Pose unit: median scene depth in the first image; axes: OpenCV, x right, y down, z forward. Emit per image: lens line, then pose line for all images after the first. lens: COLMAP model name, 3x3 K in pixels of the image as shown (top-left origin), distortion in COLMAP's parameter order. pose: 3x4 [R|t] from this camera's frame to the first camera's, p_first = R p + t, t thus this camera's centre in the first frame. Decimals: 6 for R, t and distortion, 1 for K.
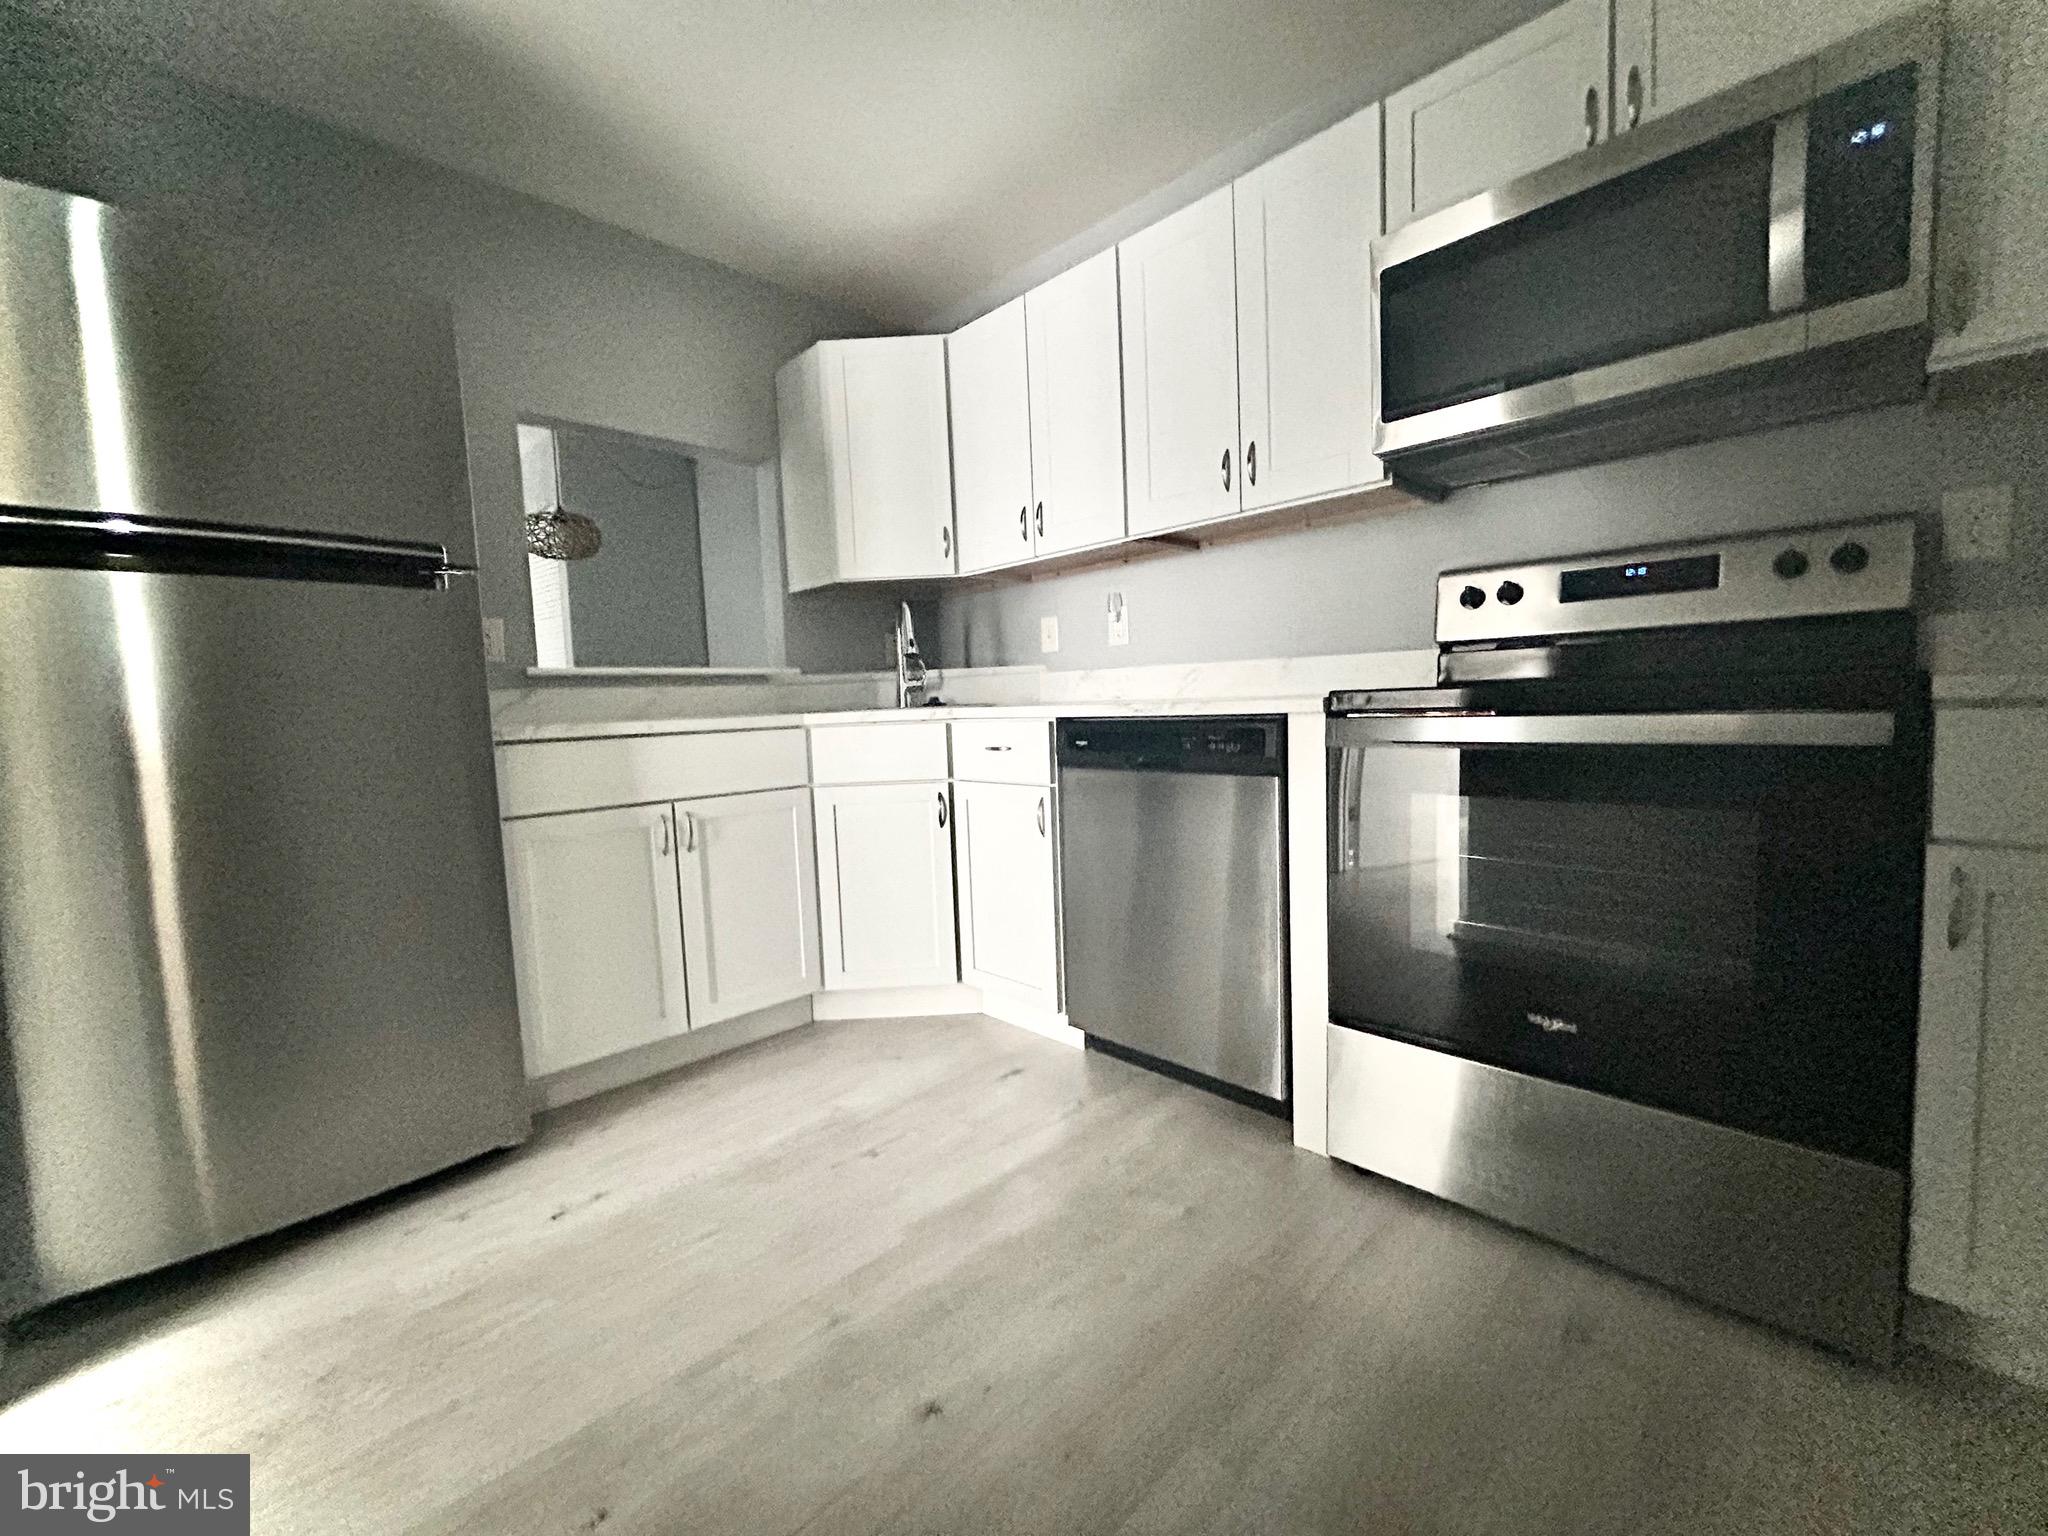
lens RADIAL K [[824.0, 0, 1024.0], [0, 824.0, 768.0], [0, 0, 1]] dist [0.002975, -0.002468]
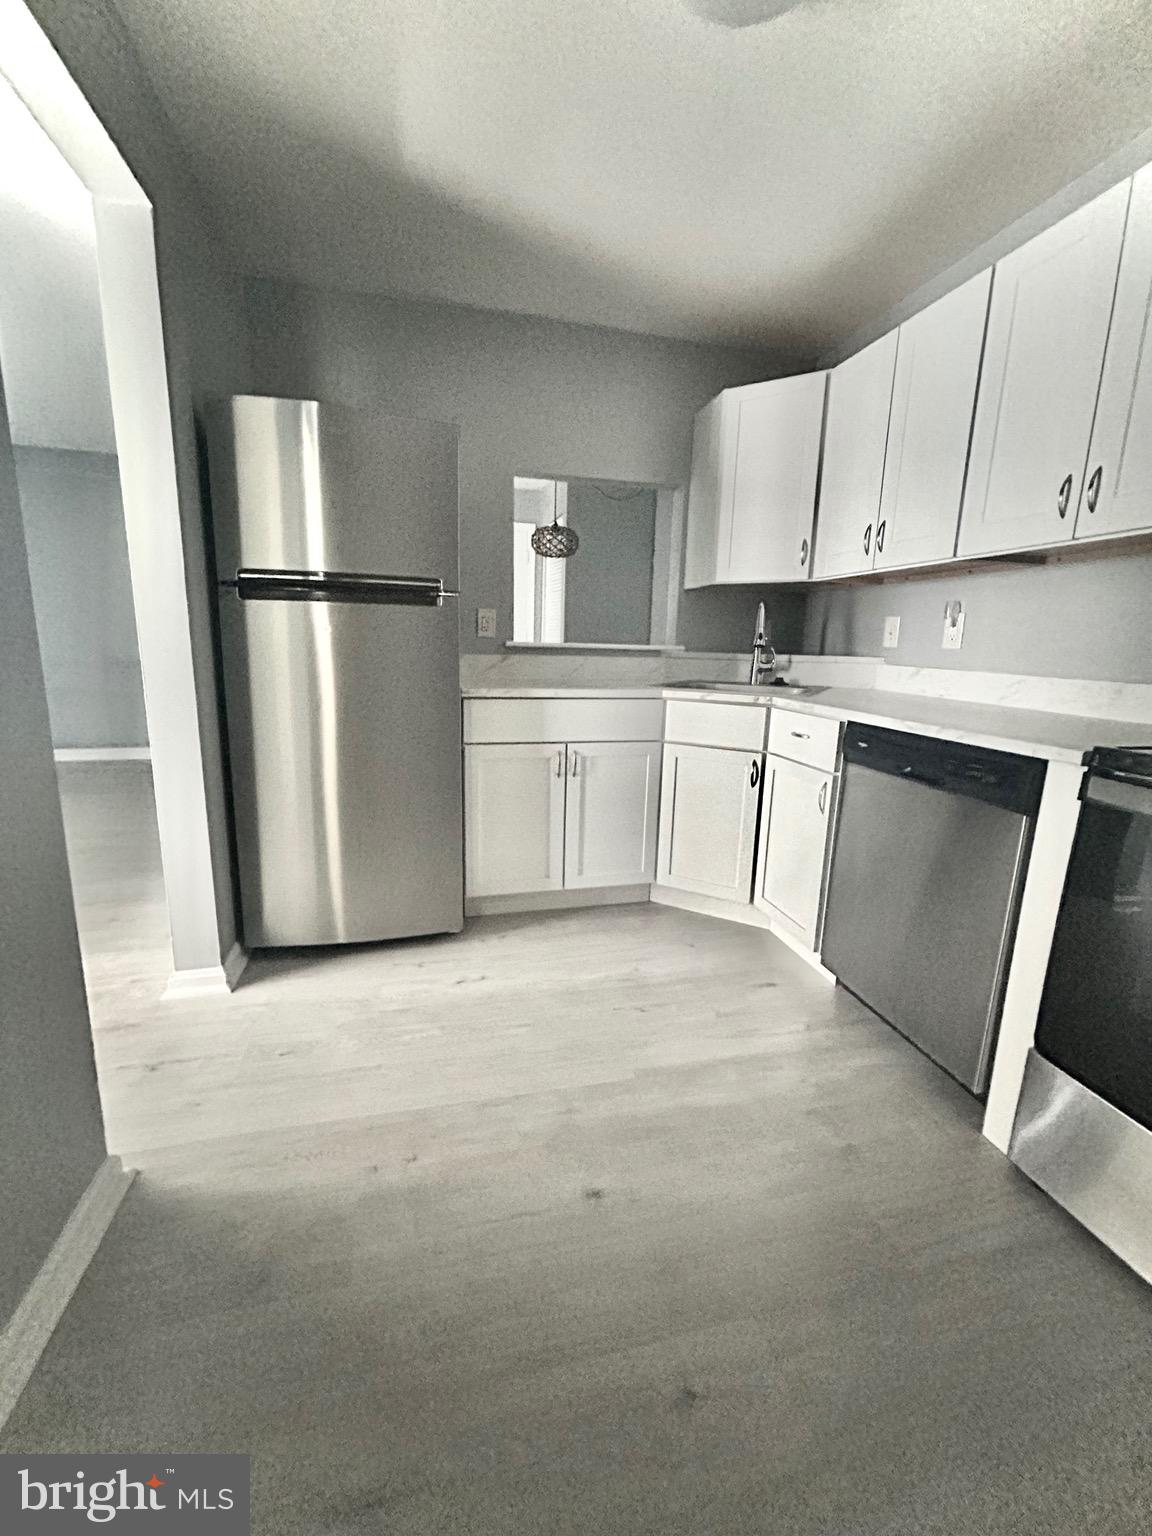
lens RADIAL K [[618.0, 0, 576.0], [0, 618.0, 768.0], [0, 0, 1]] dist [0.002975, -0.002468]
pose [[0.860024, 0.162056, -0.483836, 0.127496], [-0.102230, 0.983724, 0.147773, -0.073249], [0.499908, -0.077626, 0.862593, 0.026446]]
